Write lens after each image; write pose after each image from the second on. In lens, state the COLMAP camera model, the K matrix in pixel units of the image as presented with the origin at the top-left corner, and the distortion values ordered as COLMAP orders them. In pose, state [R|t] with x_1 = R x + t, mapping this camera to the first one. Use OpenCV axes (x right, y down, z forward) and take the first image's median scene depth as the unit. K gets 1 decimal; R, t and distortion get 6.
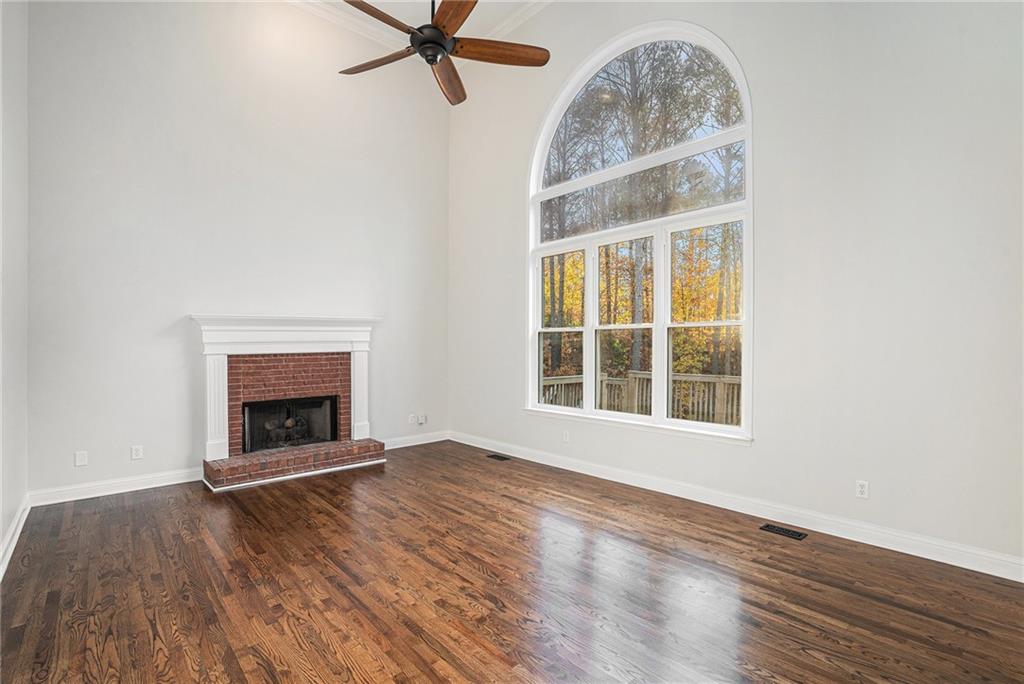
lens RADIAL K [[477.3, 0, 512.0], [0, 477.3, 342.0], [0, 0, 1]] dist [-0.063367, 0.027044]
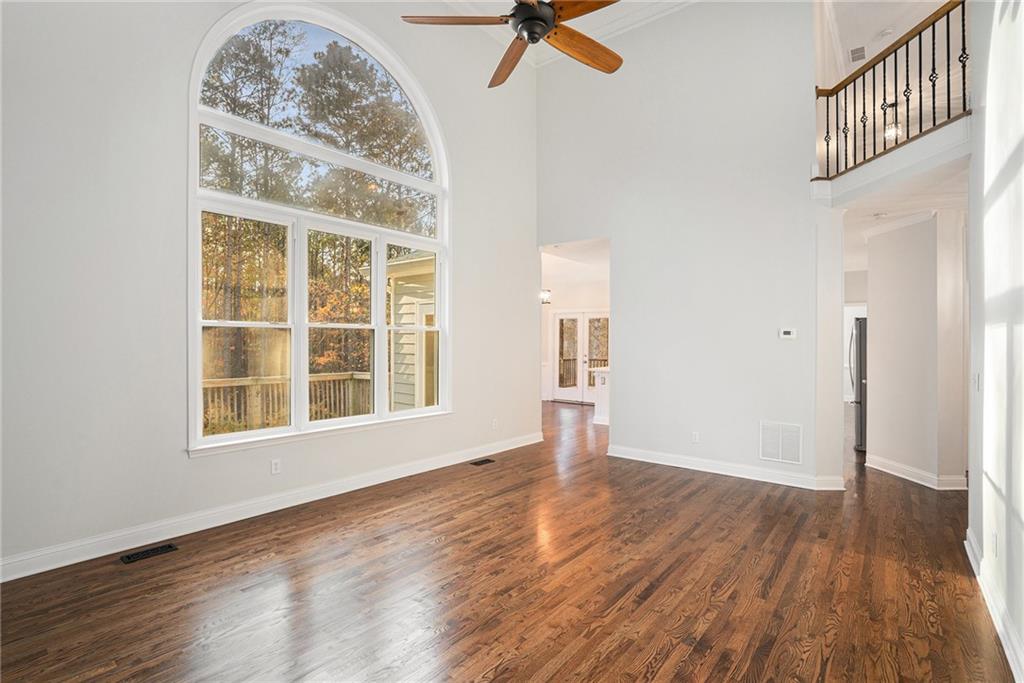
lens RADIAL K [[477.3, 0, 512.0], [0, 477.3, 341.5], [0, 0, 1]] dist [-0.063367, 0.027044]
pose [[-0.145765, 0.006109, 0.989300, -0.712763], [-0.002680, 0.999975, -0.006570, 0.004919], [-0.989316, -0.003609, -0.145745, 0.783907]]
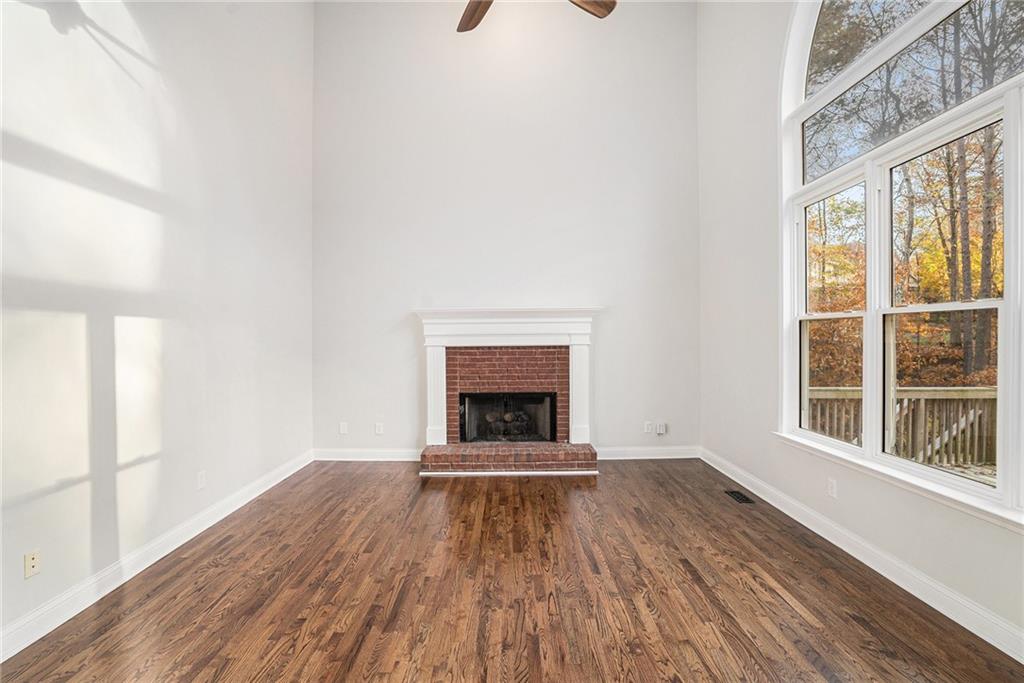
lens RADIAL K [[477.3, 0, 512.0], [0, 477.3, 341.5], [0, 0, 1]] dist [-0.063367, 0.027044]
pose [[0.750657, 0.010667, -0.660606, 0.208139], [-0.000240, 0.999874, 0.015873, -0.001220], [0.660693, -0.011757, 0.750565, 0.294380]]
